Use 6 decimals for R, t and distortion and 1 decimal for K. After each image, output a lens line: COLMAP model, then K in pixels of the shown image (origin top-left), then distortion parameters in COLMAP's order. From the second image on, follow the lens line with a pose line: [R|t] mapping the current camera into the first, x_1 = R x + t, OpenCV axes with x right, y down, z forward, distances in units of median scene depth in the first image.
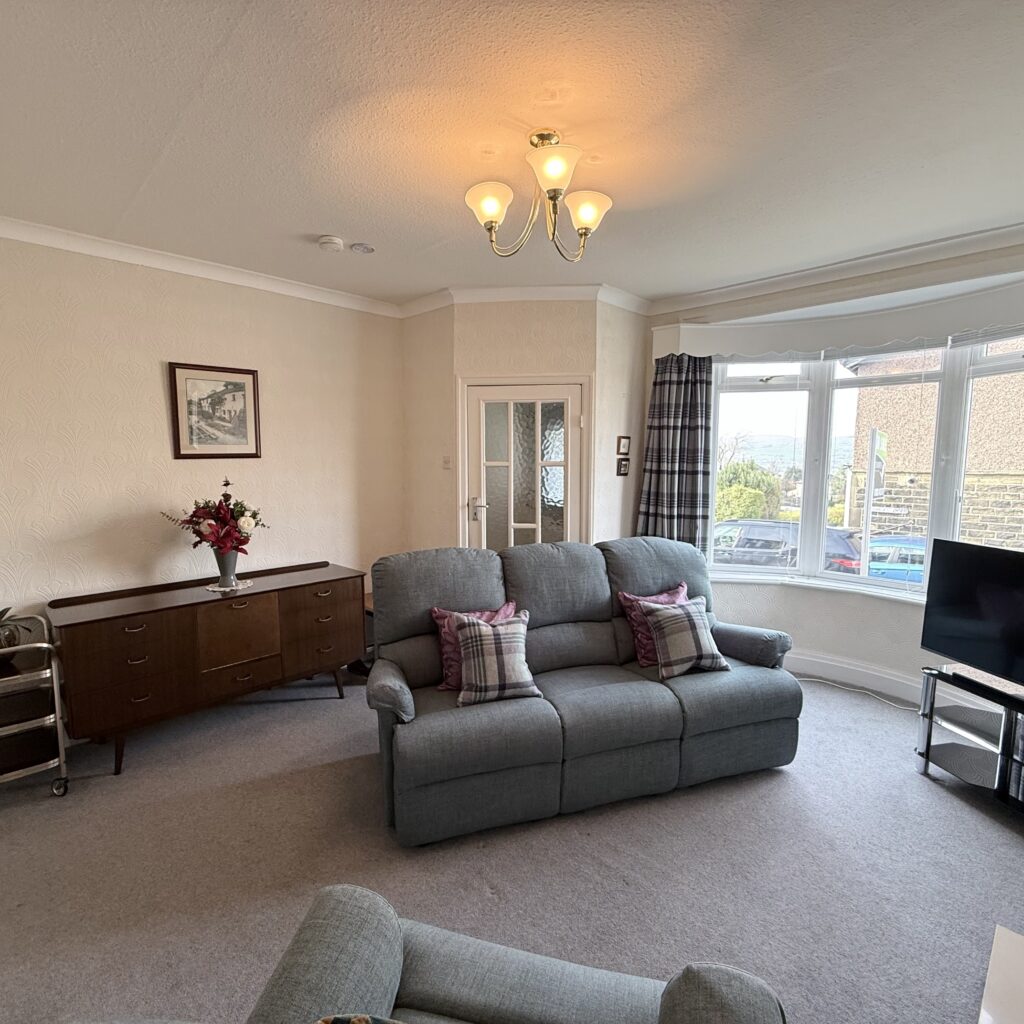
lens RADIAL K [[544.2, 0, 509.2], [0, 544.2, 512.8], [0, 0, 1]] dist [0.004334, 0.001083]
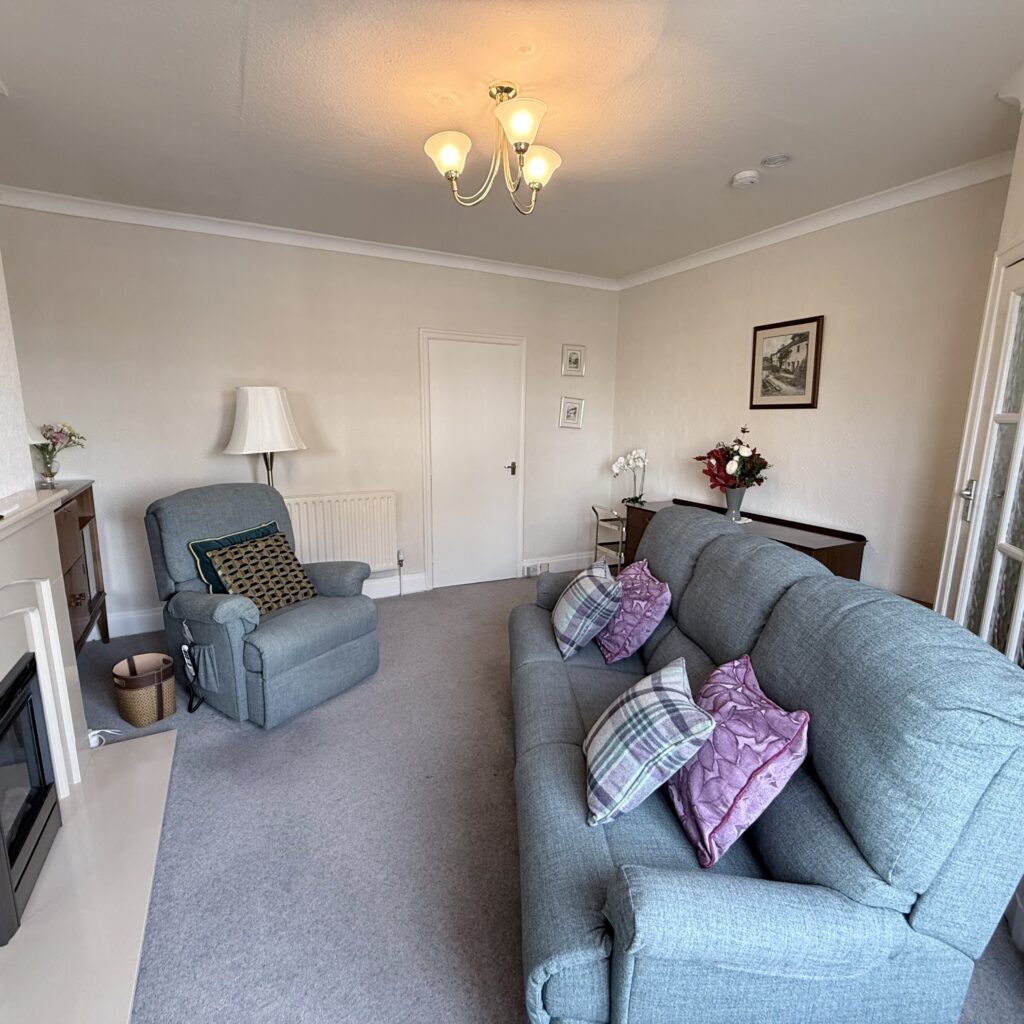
lens RADIAL K [[544.2, 0, 512.1], [0, 544.2, 514.9], [0, 0, 1]] dist [0.004334, 0.001083]
pose [[-0.292810, 0.179591, -0.939154, 0.663925], [-0.107263, 0.969833, 0.218901, -0.073067], [0.950135, 0.164833, -0.264713, 0.796810]]
